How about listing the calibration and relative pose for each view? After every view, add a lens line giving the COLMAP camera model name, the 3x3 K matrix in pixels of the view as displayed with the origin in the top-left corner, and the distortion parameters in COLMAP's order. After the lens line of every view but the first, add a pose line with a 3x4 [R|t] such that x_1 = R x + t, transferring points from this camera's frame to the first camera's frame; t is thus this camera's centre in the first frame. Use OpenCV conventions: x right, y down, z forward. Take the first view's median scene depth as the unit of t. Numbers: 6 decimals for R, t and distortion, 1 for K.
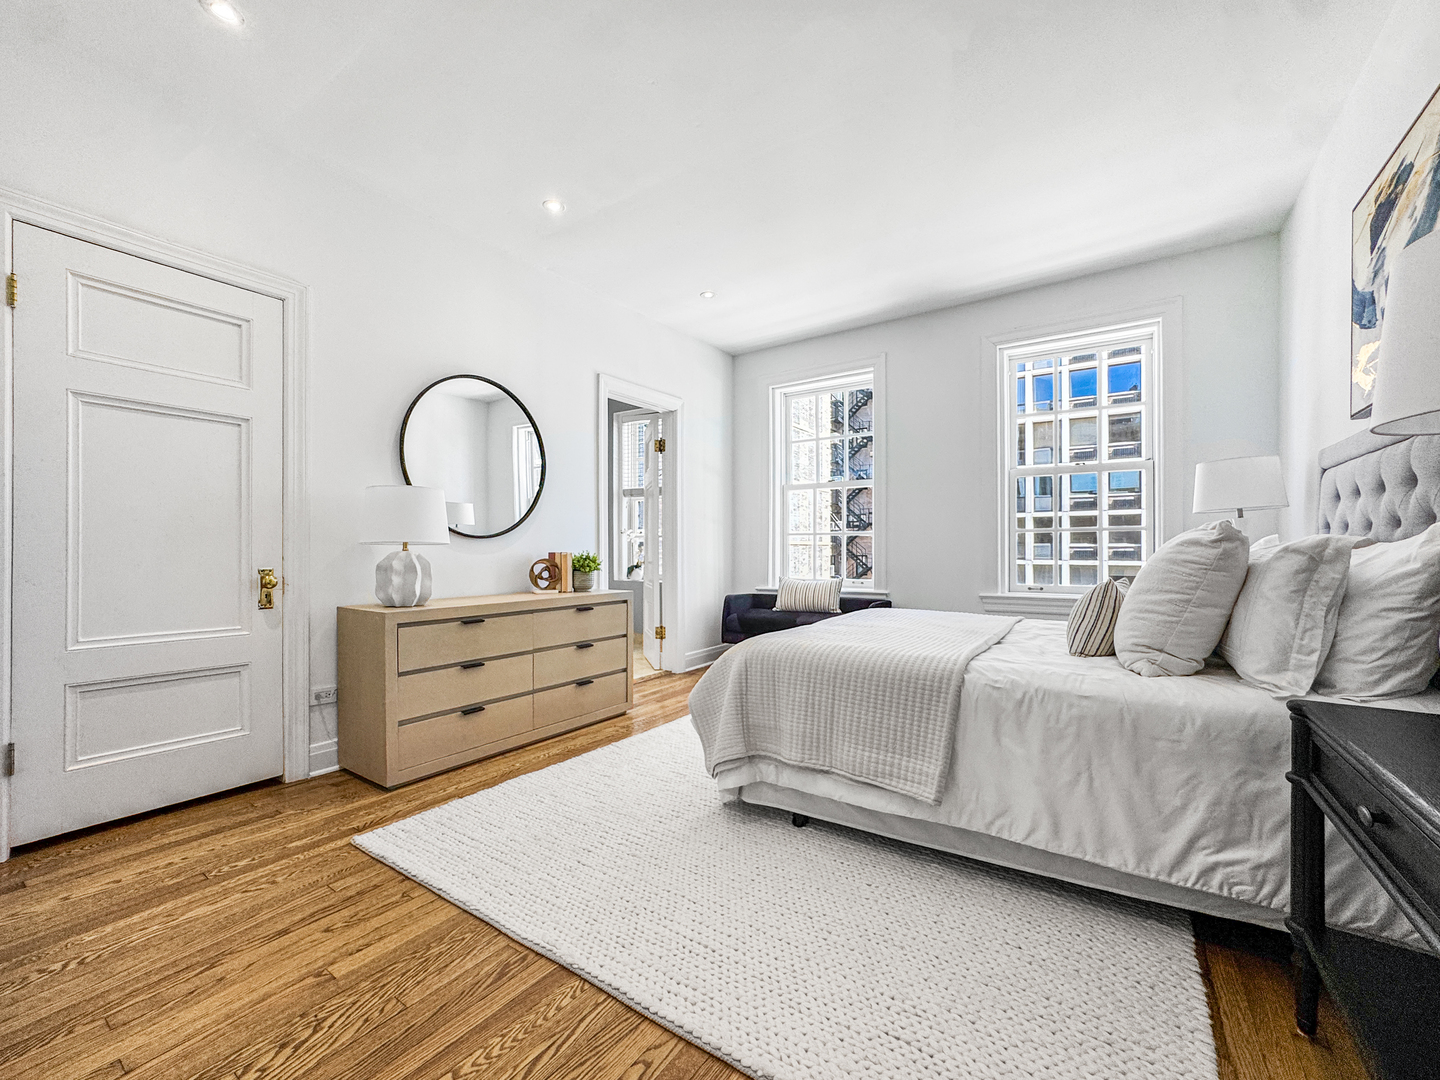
lens RADIAL K [[597.1, 0, 753.0], [0, 597.1, 549.2], [0, 0, 1]] dist [-0.029301, 0.011724]
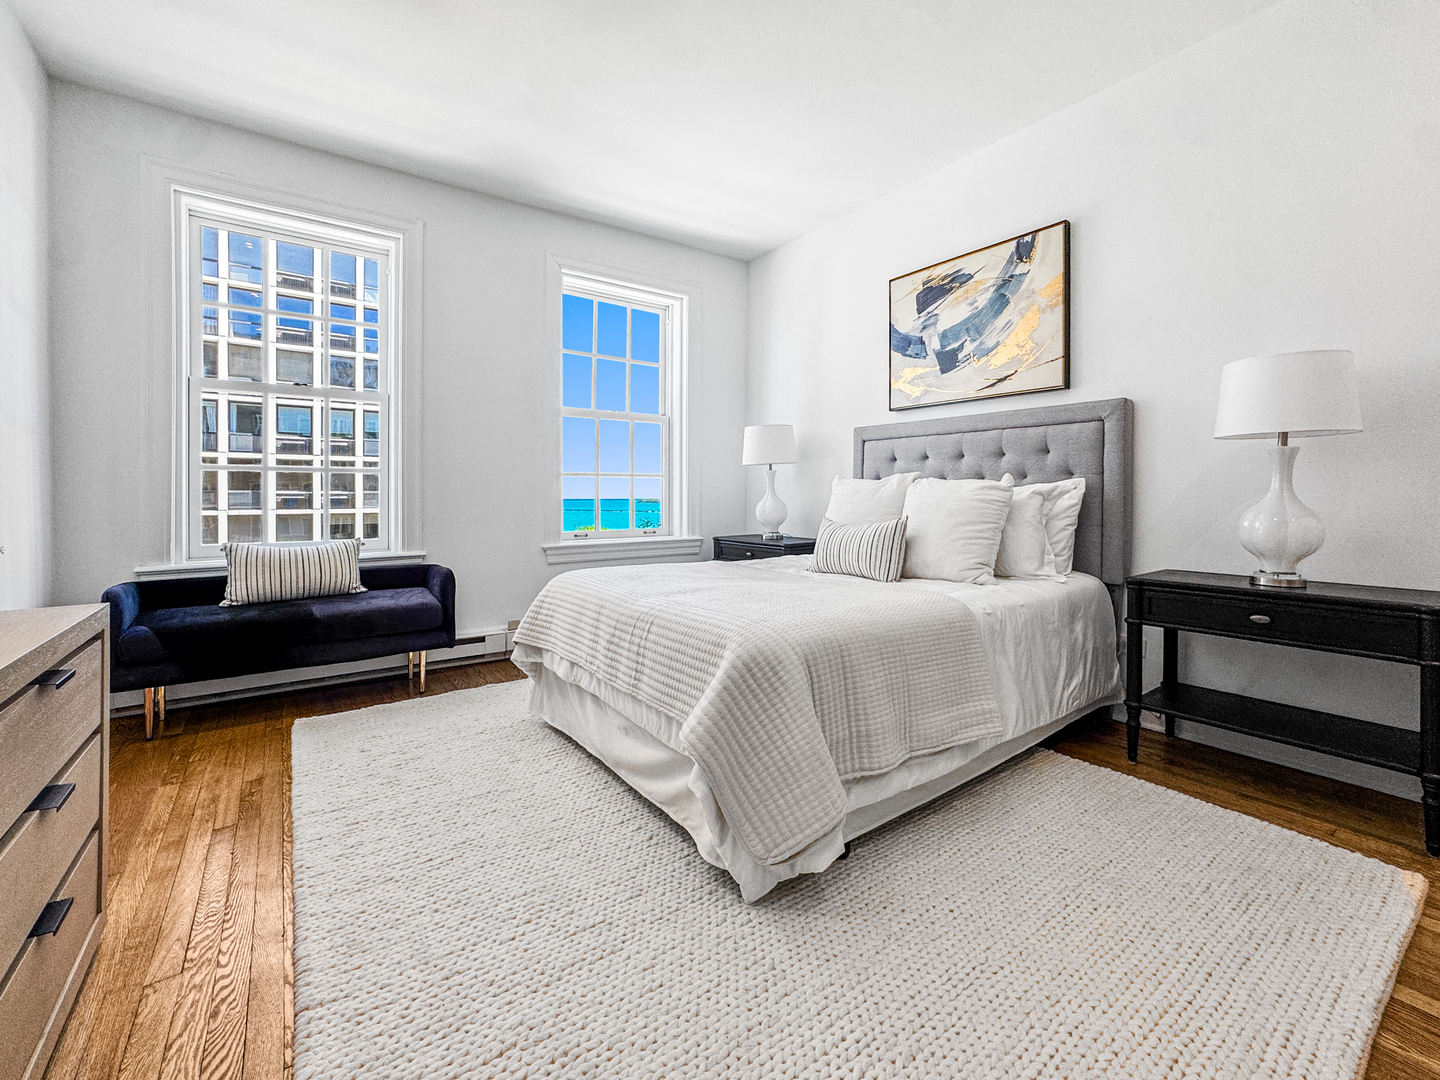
lens RADIAL K [[597.1, 0, 735.1], [0, 597.1, 500.0], [0, 0, 1]] dist [-0.029301, 0.011724]
pose [[0.362280, -0.004526, 0.932058, -0.304442], [0.000329, 0.999989, 0.004727, 0.004448], [-0.932069, -0.001406, 0.362277, 0.389398]]
